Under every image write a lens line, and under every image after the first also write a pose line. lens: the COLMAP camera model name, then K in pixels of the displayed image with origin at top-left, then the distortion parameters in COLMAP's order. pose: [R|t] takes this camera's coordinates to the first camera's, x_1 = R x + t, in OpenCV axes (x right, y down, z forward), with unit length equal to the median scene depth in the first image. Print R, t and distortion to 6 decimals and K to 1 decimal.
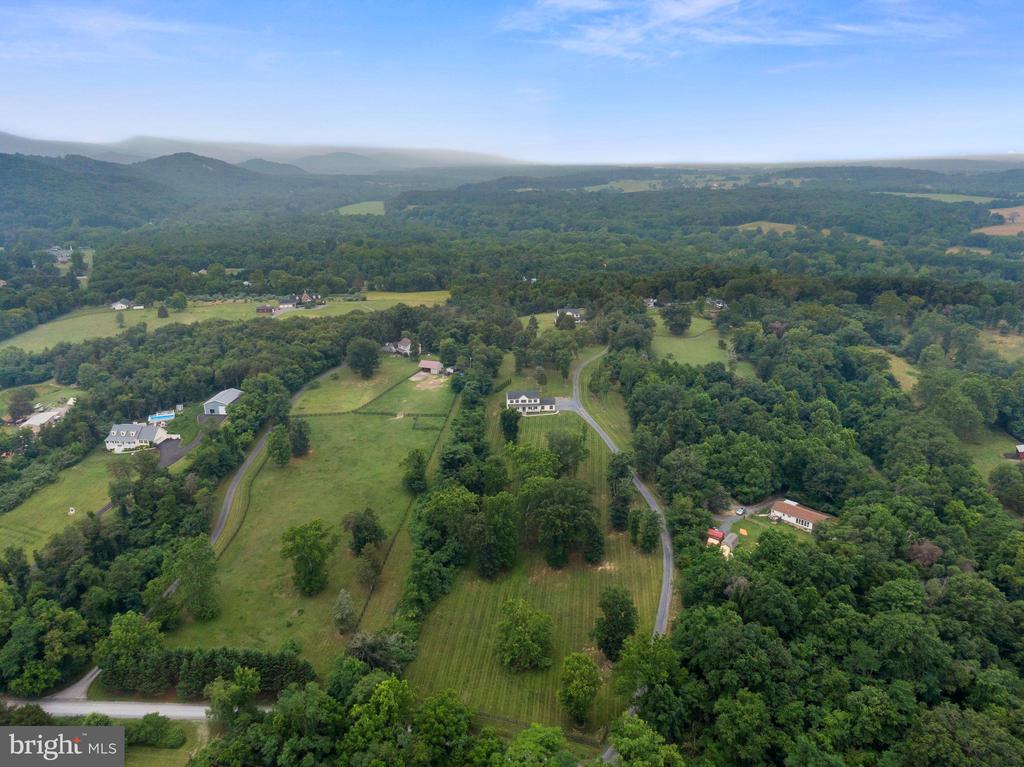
lens RADIAL K [[710.6, 0, 512.0], [0, 710.6, 383.5], [0, 0, 1]] dist [0.054076, -0.074305]
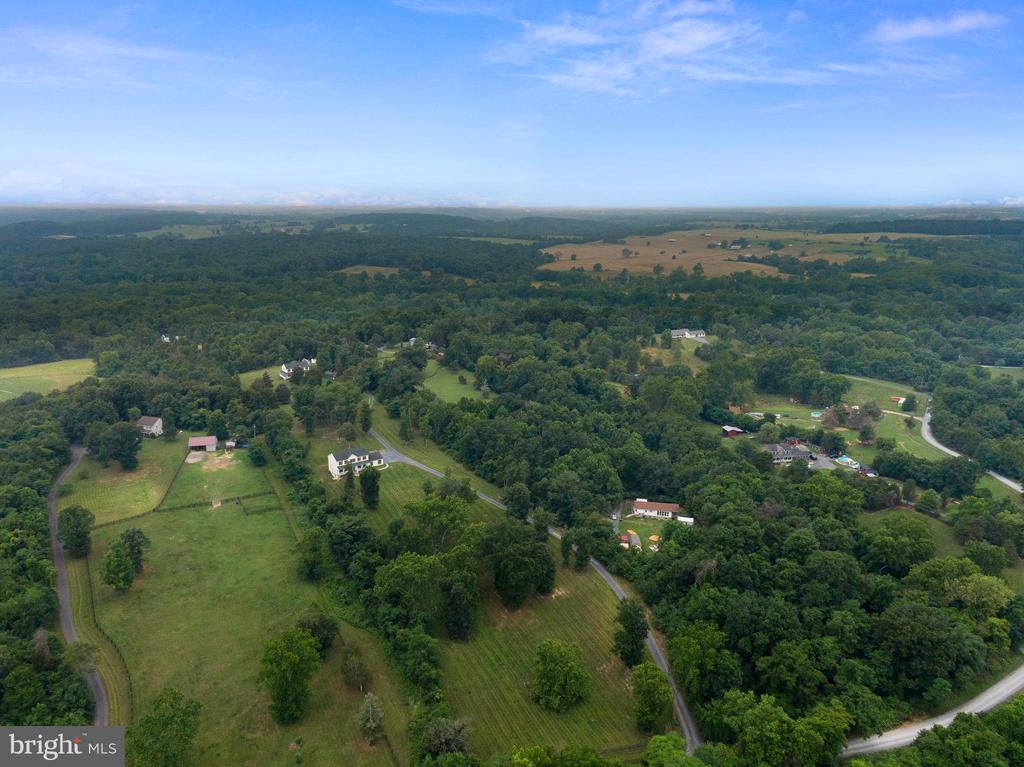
lens RADIAL K [[733.5, 0, 512.0], [0, 733.5, 383.5], [0, 0, 1]] dist [0.025431, -0.002620]
pose [[0.834477, -0.119498, 0.537930, -0.319582], [0.154404, 0.987804, -0.020088, -0.023449], [-0.528969, 0.099821, 0.842750, 0.068773]]
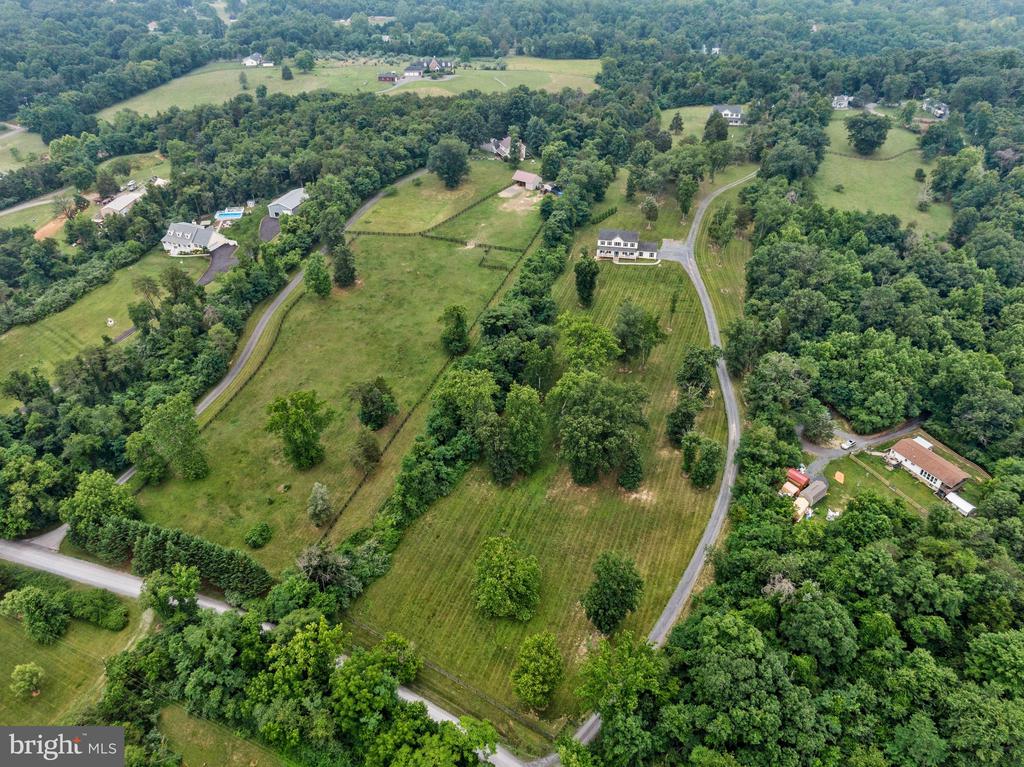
lens RADIAL K [[710.6, 0, 512.0], [0, 710.6, 383.5], [0, 0, 1]] dist [0.054076, -0.074305]
pose [[0.966046, 0.153703, -0.207681, 0.094830], [-0.081445, 0.943983, 0.319784, -0.076011], [0.245199, -0.292012, 0.924449, 0.172680]]
